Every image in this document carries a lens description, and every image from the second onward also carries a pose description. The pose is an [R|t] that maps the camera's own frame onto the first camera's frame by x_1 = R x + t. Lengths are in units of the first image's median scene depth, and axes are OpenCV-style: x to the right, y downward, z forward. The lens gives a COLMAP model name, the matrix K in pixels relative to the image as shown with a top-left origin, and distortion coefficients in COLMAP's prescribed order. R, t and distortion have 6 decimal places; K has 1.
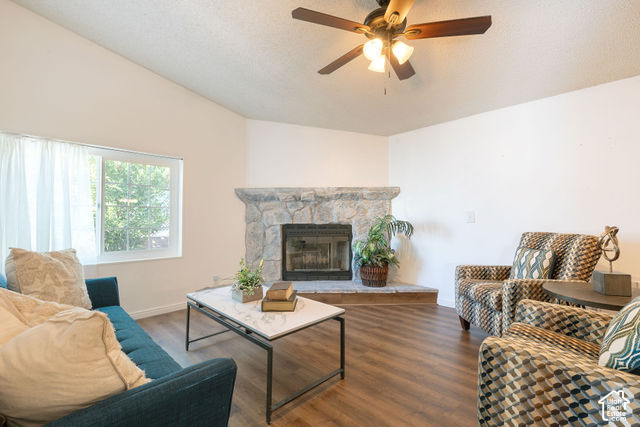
lens RADIAL K [[280.6, 0, 318.3], [0, 280.6, 215.0], [0, 0, 1]] dist [-0.011597, 0.000156]
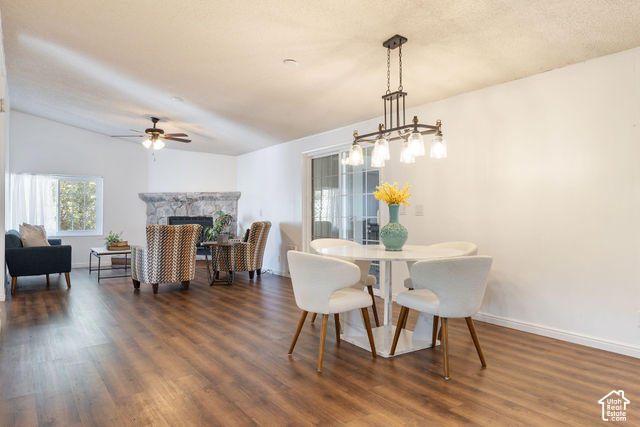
lens RADIAL K [[422.3, 0, 320.5], [0, 422.3, 213.4], [0, 0, 1]] dist [-0.027906, -0.001818]
pose [[0.987868, 0.005076, -0.155215, 1.035648], [-0.003863, 0.999960, 0.008117, -0.006029], [0.155250, -0.007419, 0.987847, -1.107946]]
